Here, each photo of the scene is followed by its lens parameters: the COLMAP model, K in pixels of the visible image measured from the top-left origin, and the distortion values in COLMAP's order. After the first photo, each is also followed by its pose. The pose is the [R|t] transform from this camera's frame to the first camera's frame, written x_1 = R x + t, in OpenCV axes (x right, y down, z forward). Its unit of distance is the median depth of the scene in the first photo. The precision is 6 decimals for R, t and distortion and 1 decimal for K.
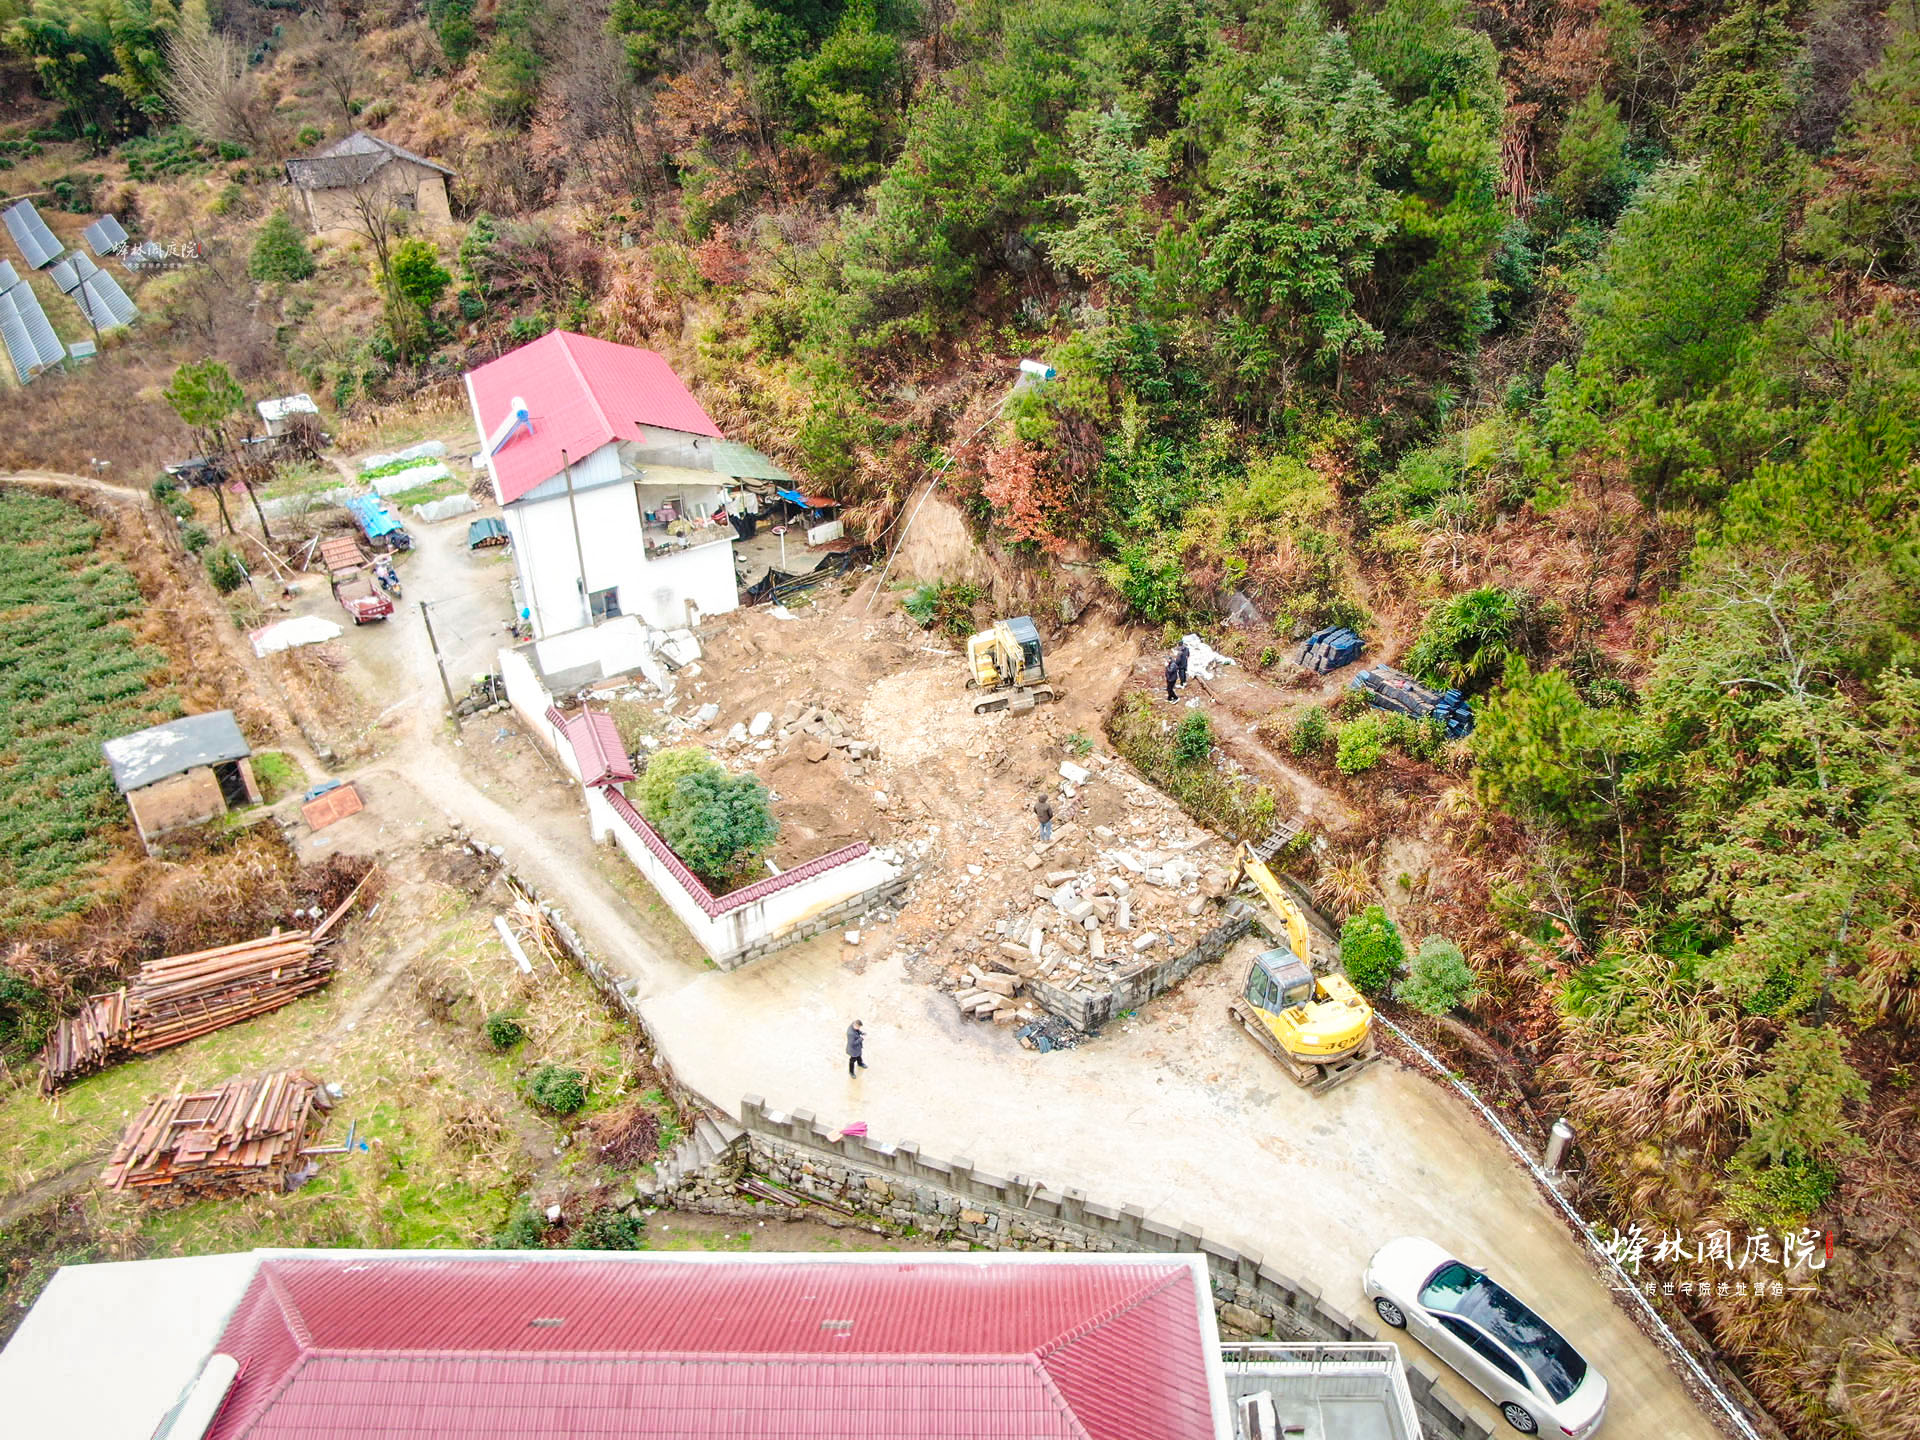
lens RADIAL K [[1382.0, 0, 966.9], [0, 1382.0, 717.2], [0, 0, 1]] dist [-0.020415, 0.006100]
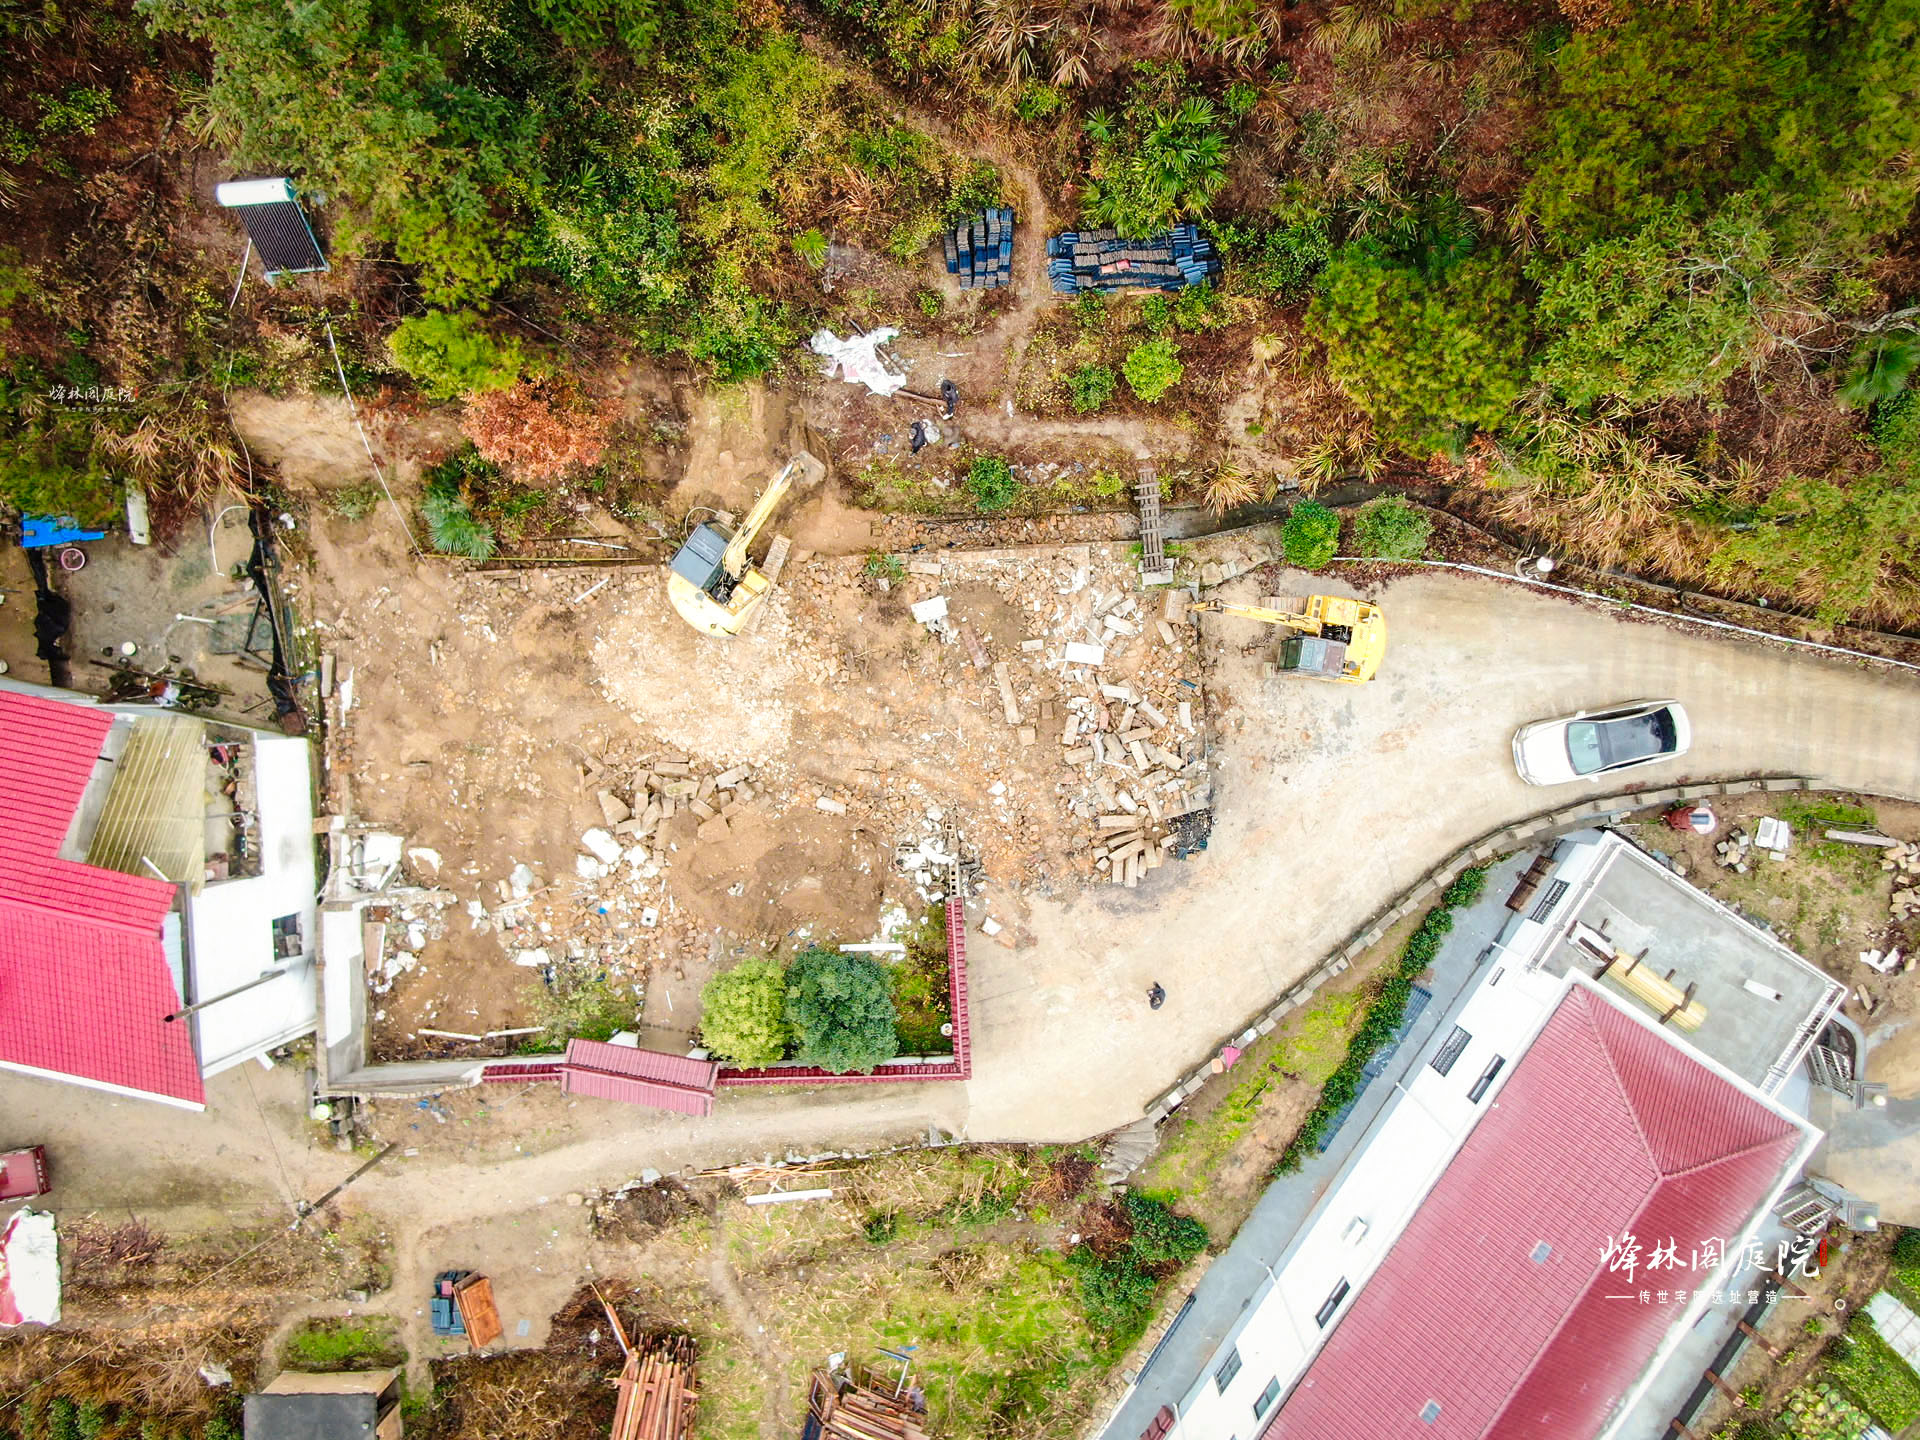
lens RADIAL K [[1382.0, 0, 966.9], [0, 1382.0, 717.2], [0, 0, 1]] dist [-0.020415, 0.006100]
pose [[0.539822, -0.841730, 0.009119, 0.025531], [0.442182, 0.292768, 0.847798, -0.698865], [-0.716287, -0.453628, 0.530240, 0.504269]]
